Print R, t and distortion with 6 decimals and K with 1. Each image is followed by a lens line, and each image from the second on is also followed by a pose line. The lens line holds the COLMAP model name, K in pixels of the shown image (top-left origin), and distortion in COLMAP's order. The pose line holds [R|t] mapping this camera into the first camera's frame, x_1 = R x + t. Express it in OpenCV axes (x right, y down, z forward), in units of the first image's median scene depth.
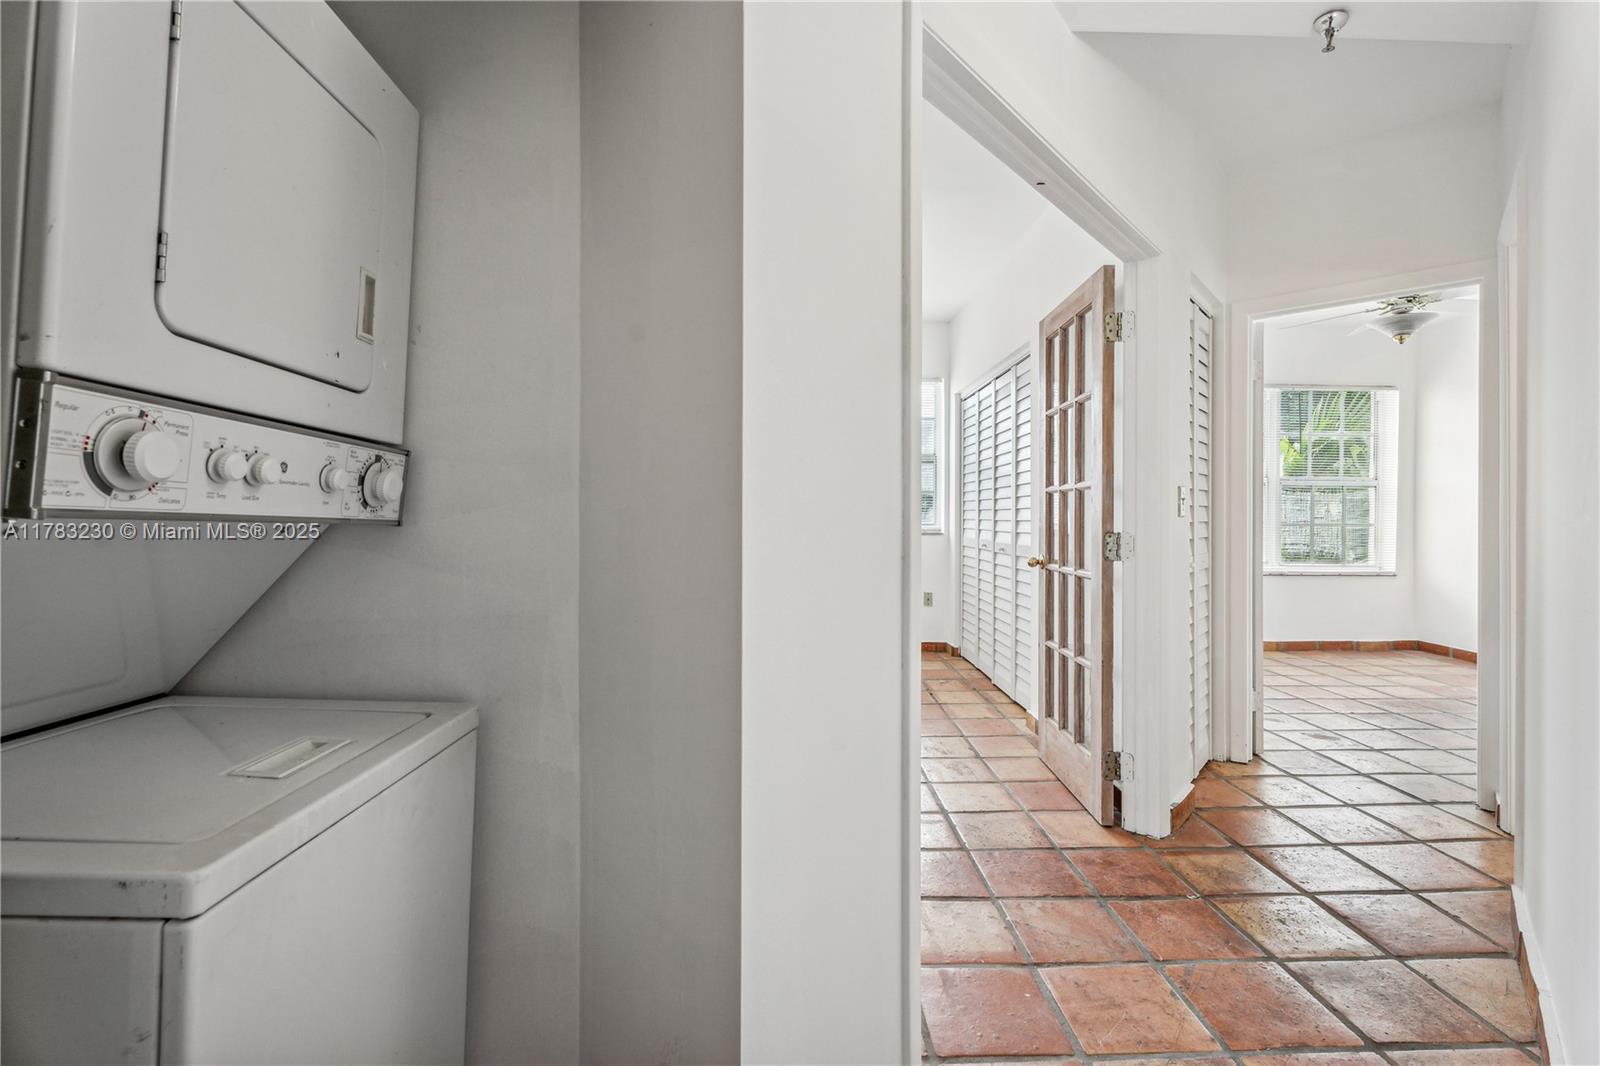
lens RADIAL K [[729.7, 0, 816.8], [0, 729.7, 528.5], [0, 0, 1]] dist [0.011789, -0.003101]
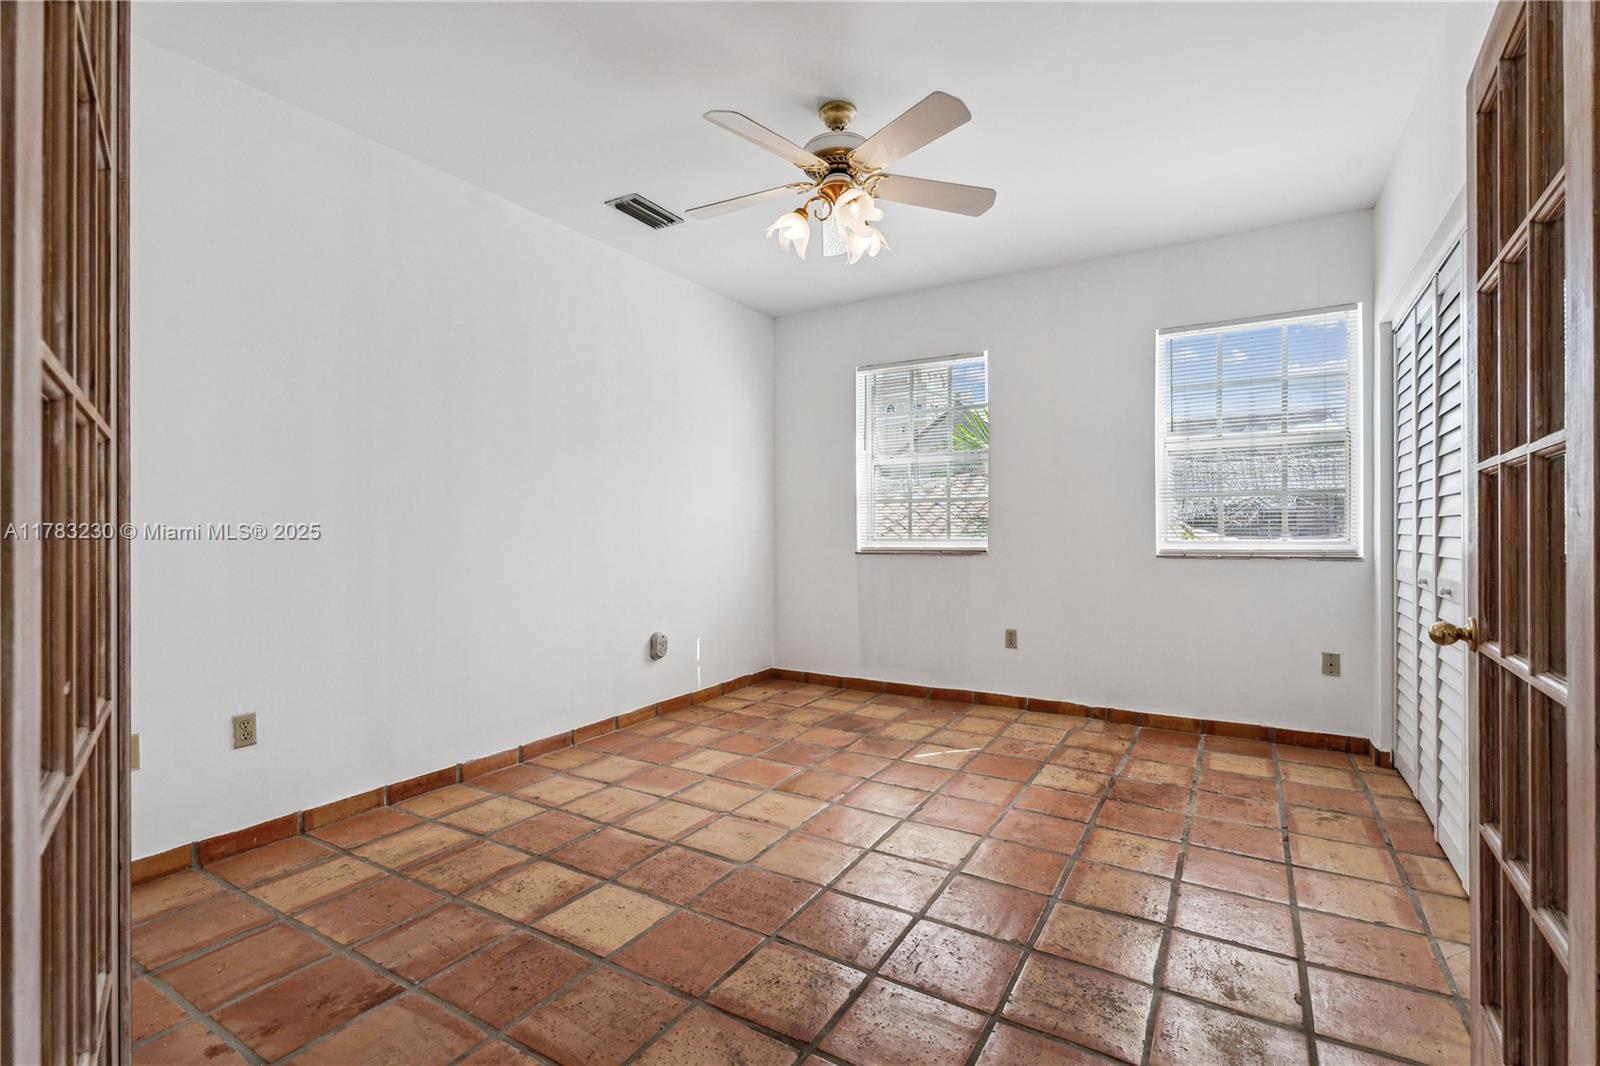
lens RADIAL K [[729.7, 0, 803.1], [0, 729.7, 531.3], [0, 0, 1]] dist [0.011789, -0.003101]
pose [[0.835594, -0.003117, -0.549339, 0.135500], [-0.006356, 0.999862, -0.015341, -0.003707], [0.549311, 0.016311, 0.835459, 0.262329]]
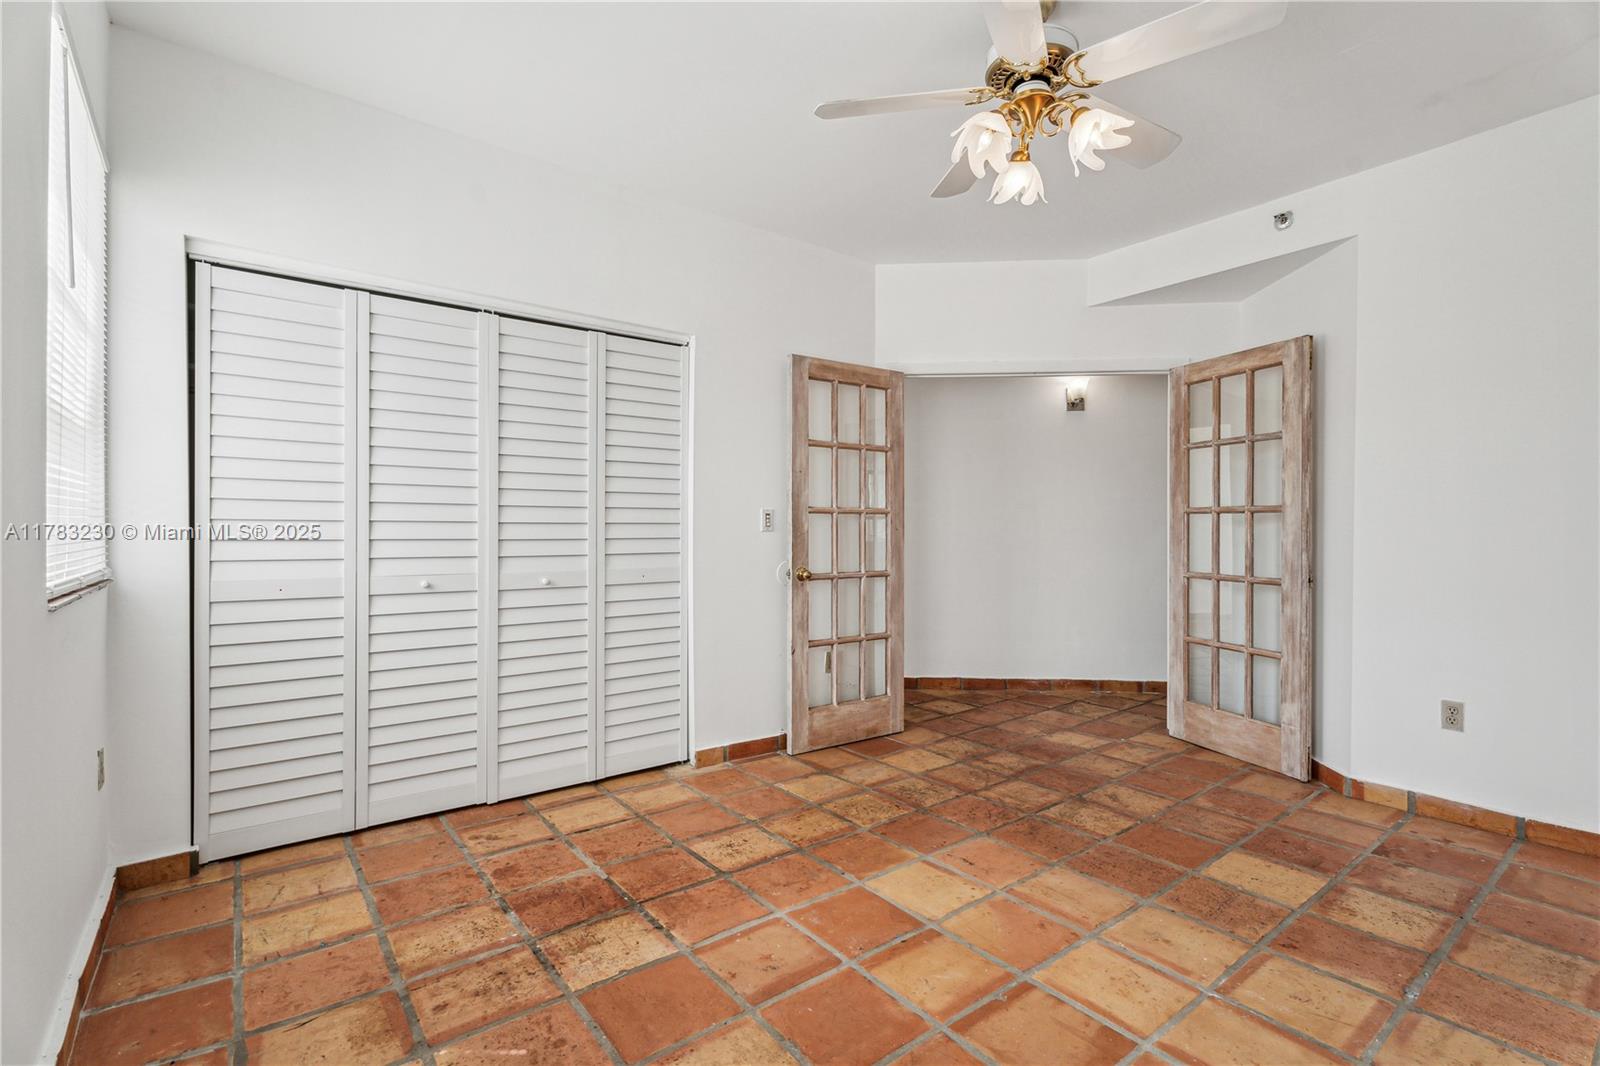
lens RADIAL K [[729.7, 0, 799.5], [0, 729.7, 529.1], [0, 0, 1]] dist [0.011789, -0.003101]
pose [[-0.583447, -0.003995, 0.812141, -0.370167], [0.008545, 0.999902, 0.011057, -0.022929], [-0.812106, 0.013391, -0.583356, 1.030200]]
